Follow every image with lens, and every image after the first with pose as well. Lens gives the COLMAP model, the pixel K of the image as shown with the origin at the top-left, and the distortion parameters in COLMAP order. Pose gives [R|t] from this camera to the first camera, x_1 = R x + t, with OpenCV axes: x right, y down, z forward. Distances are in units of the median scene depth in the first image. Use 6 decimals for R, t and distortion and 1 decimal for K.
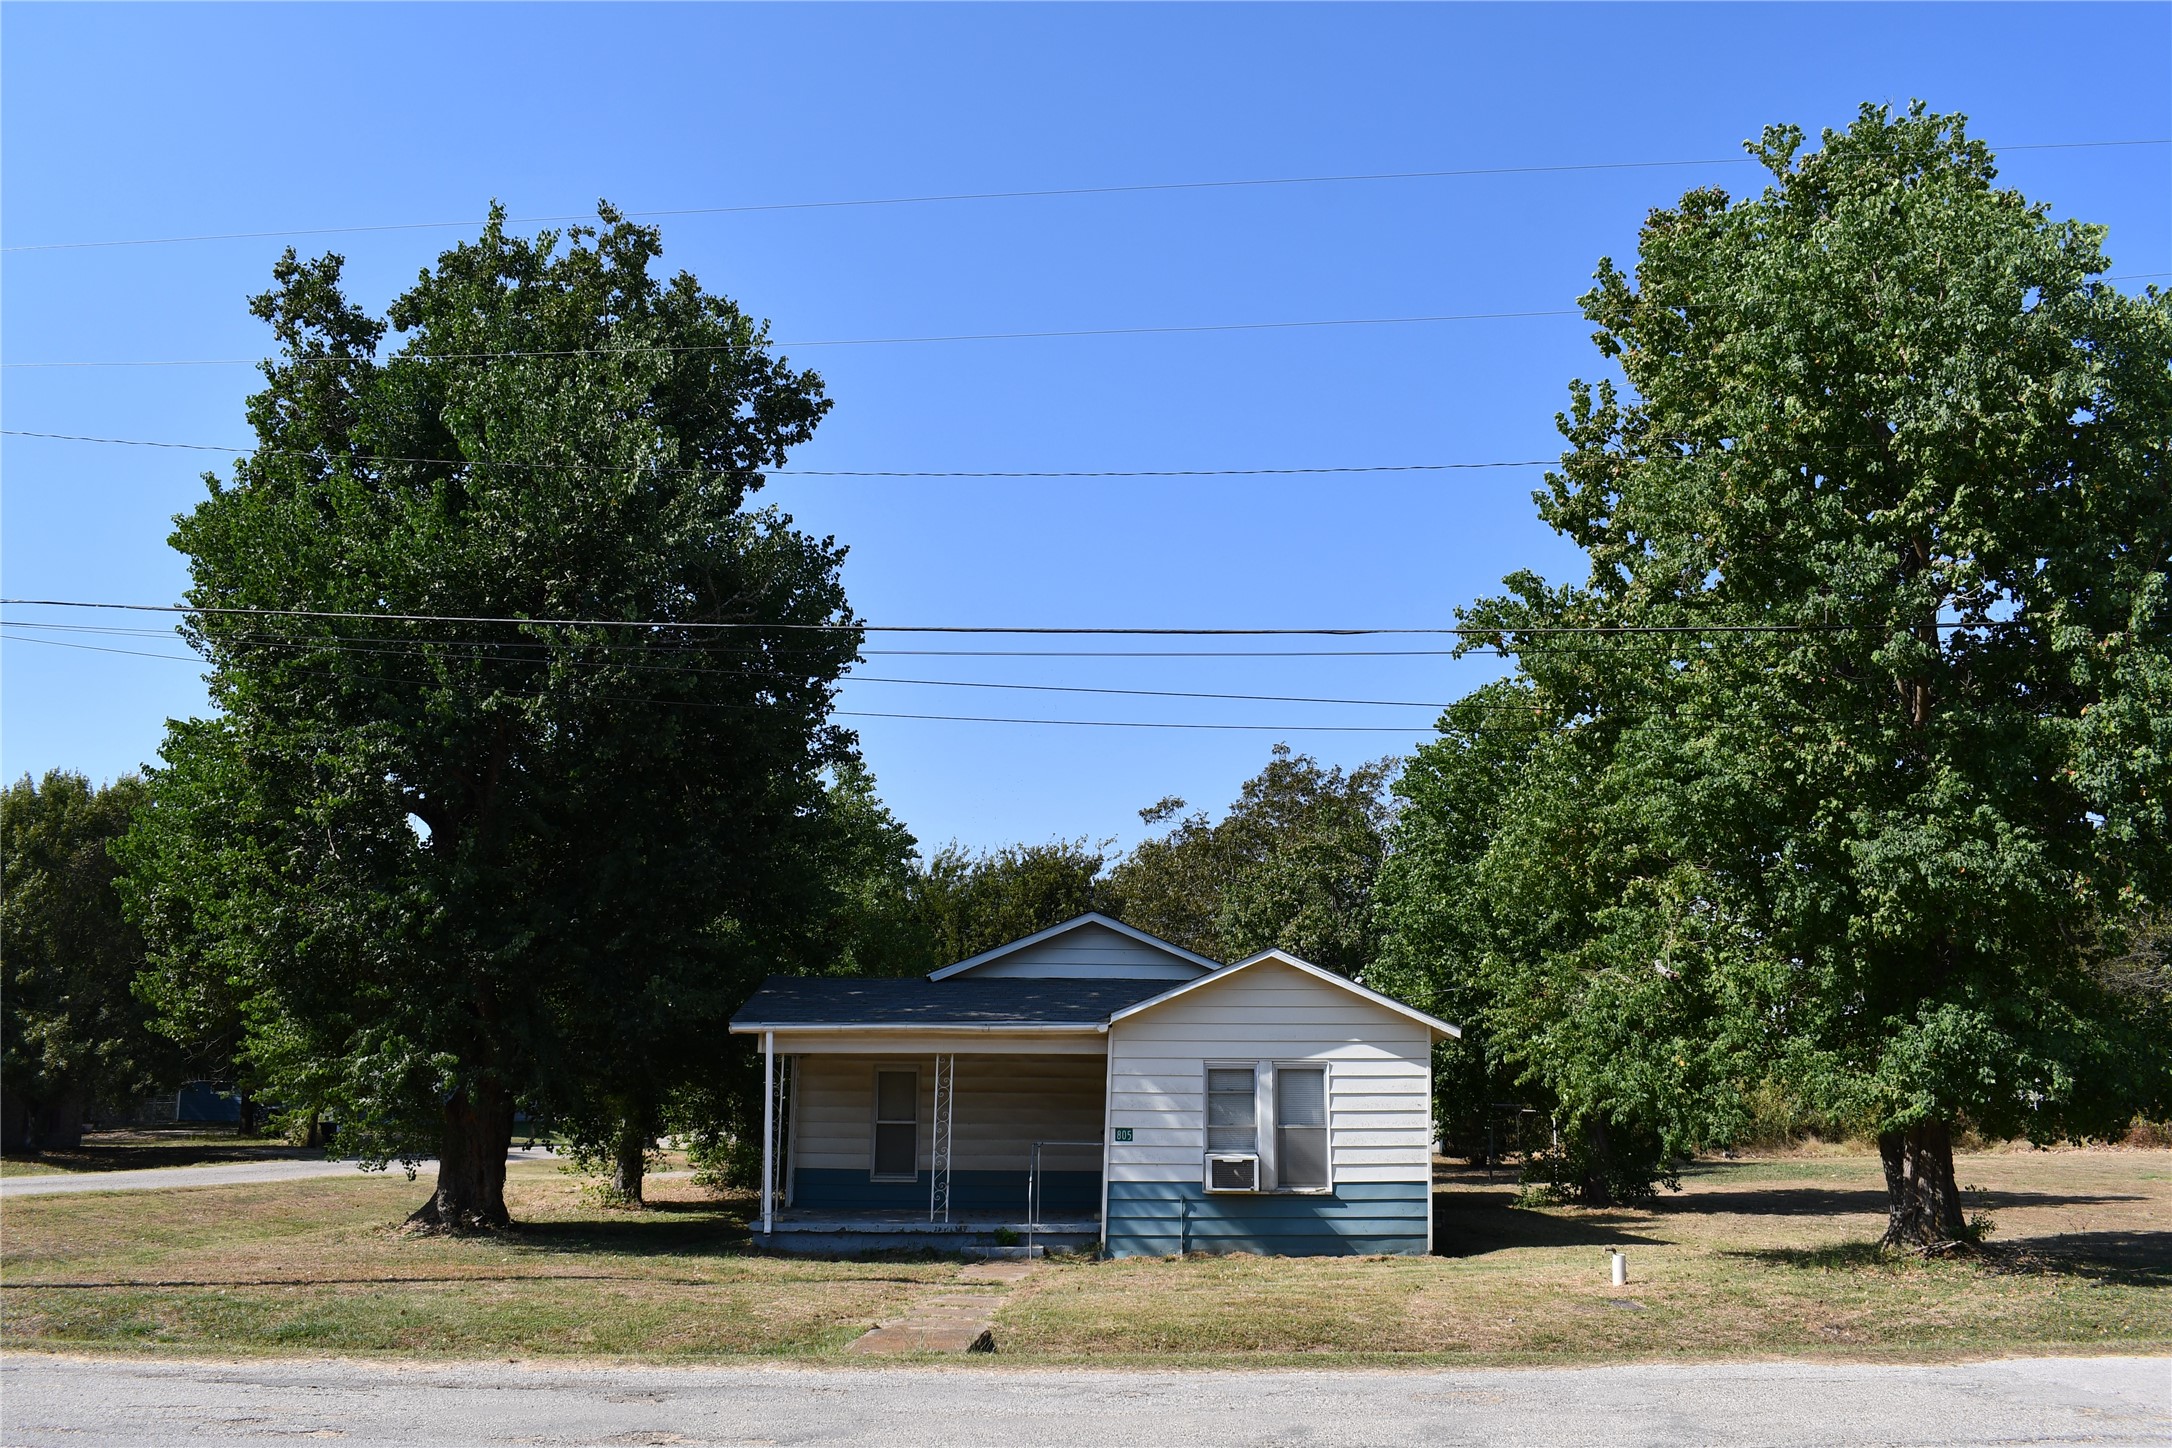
lens RADIAL K [[1924.1, 0, 1090.3], [0, 1924.1, 723.7], [0, 0, 1]] dist [-0.099390, 0.000204]
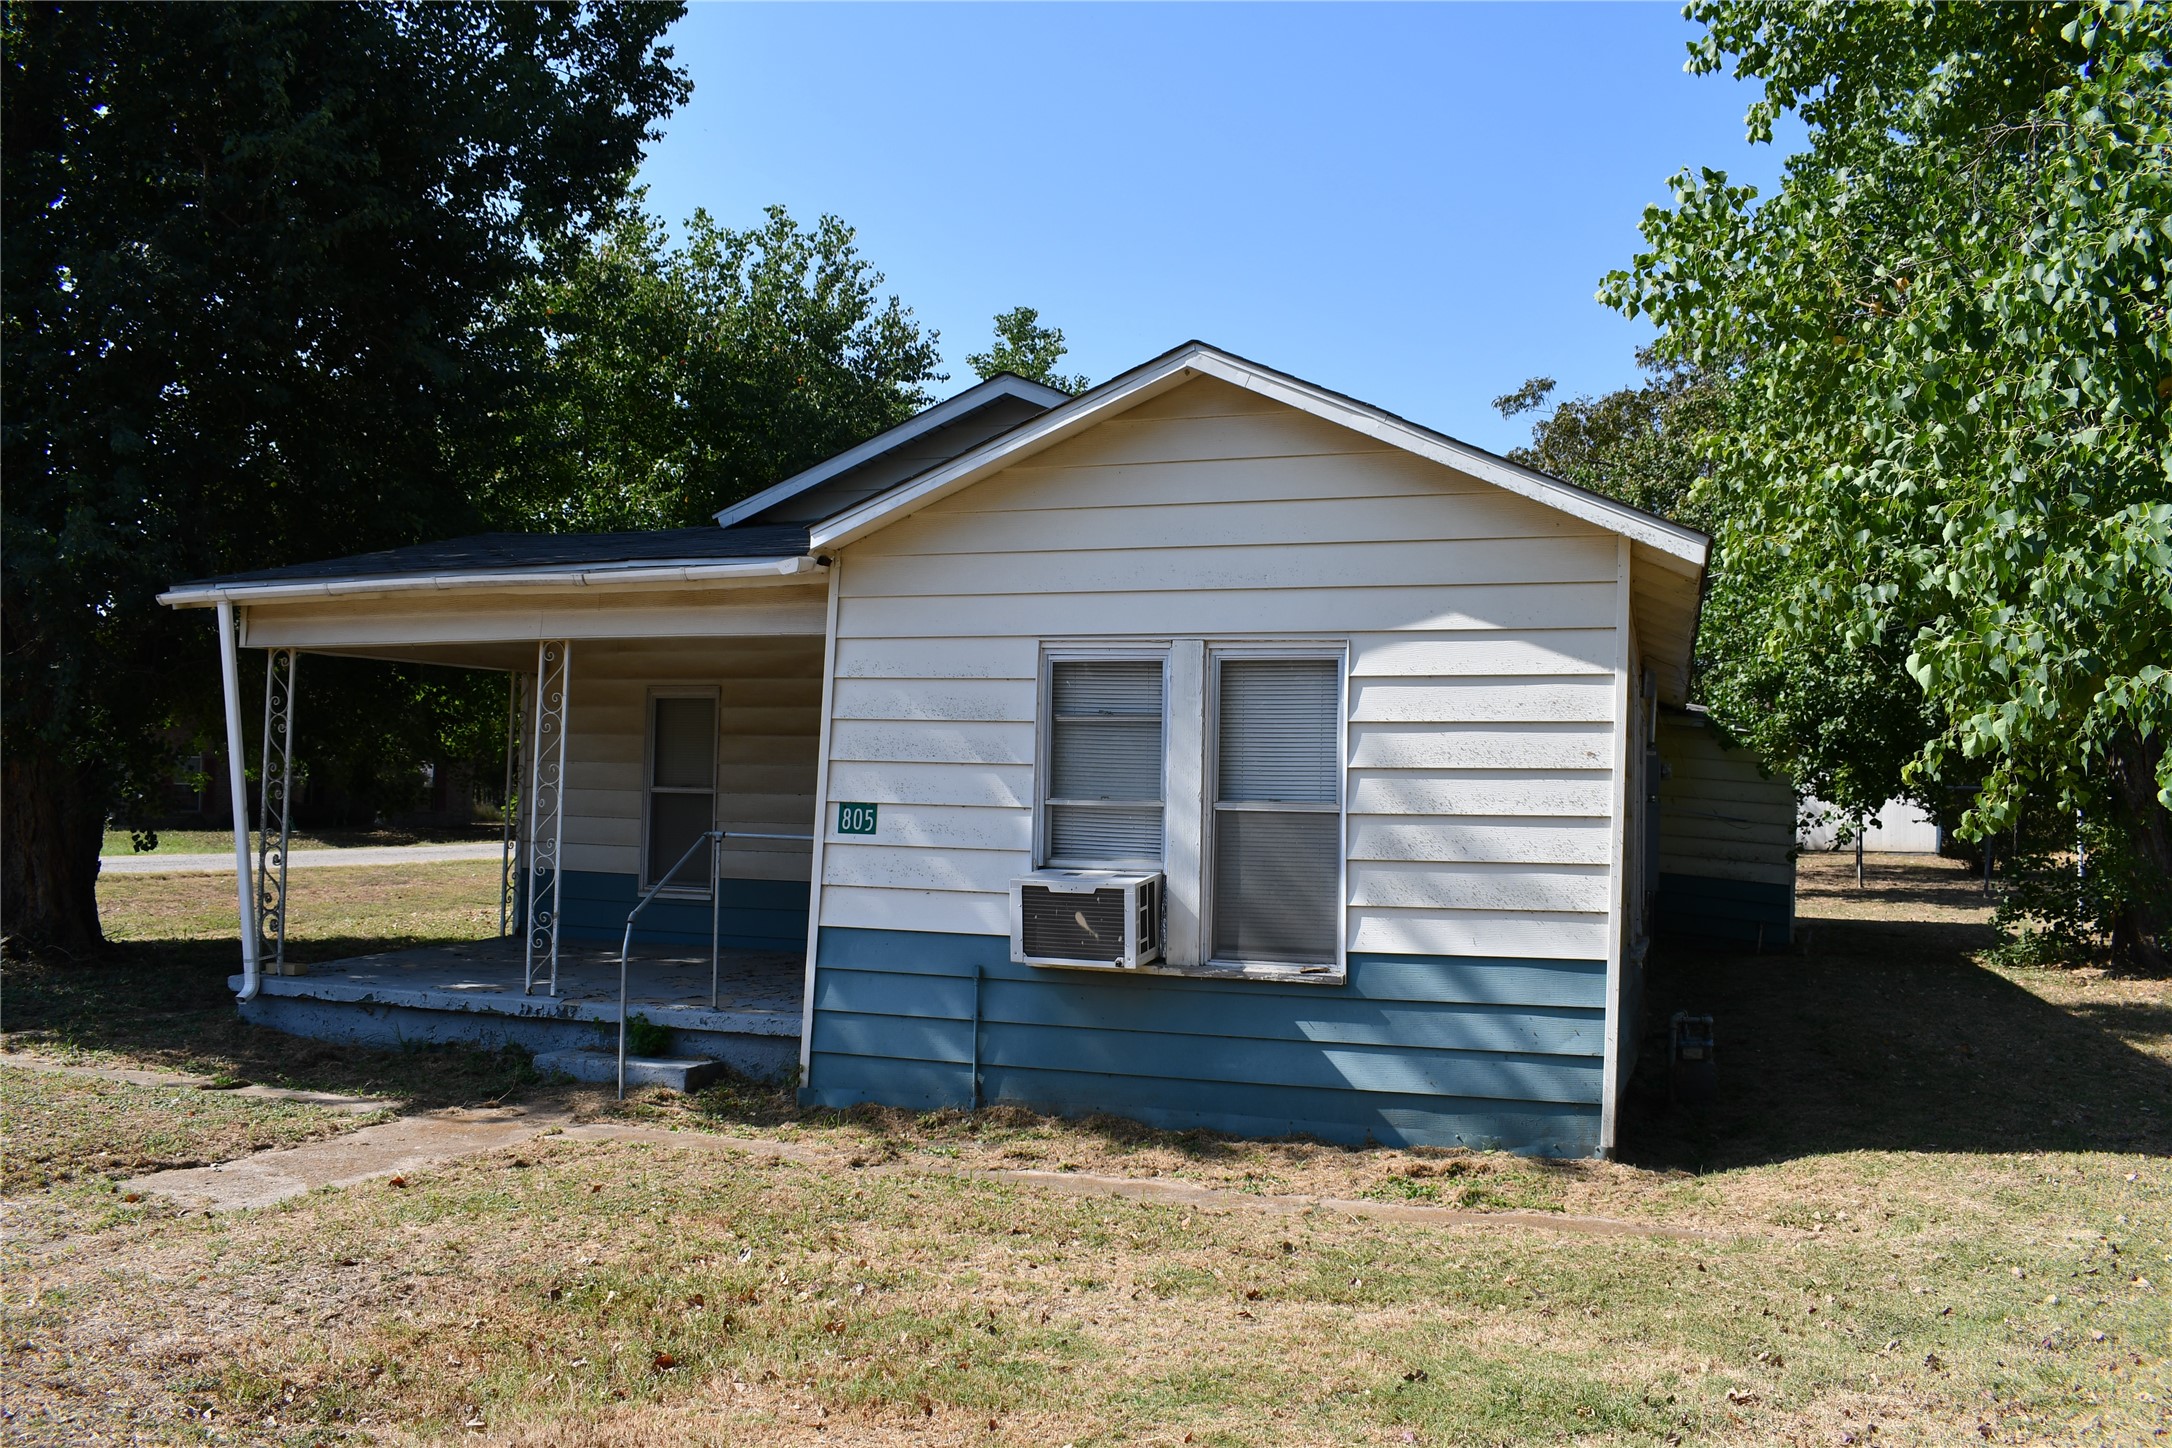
lens RADIAL K [[1689.4, 0, 1081.8], [0, 1689.4, 721.1], [0, 0, 1]] dist [-0.085328, 0.004475]
pose [[0.945156, -0.001013, -0.326619, 0.184550], [0.051275, 0.988056, 0.145313, 0.141198], [0.322570, -0.154091, 0.933919, 0.668729]]
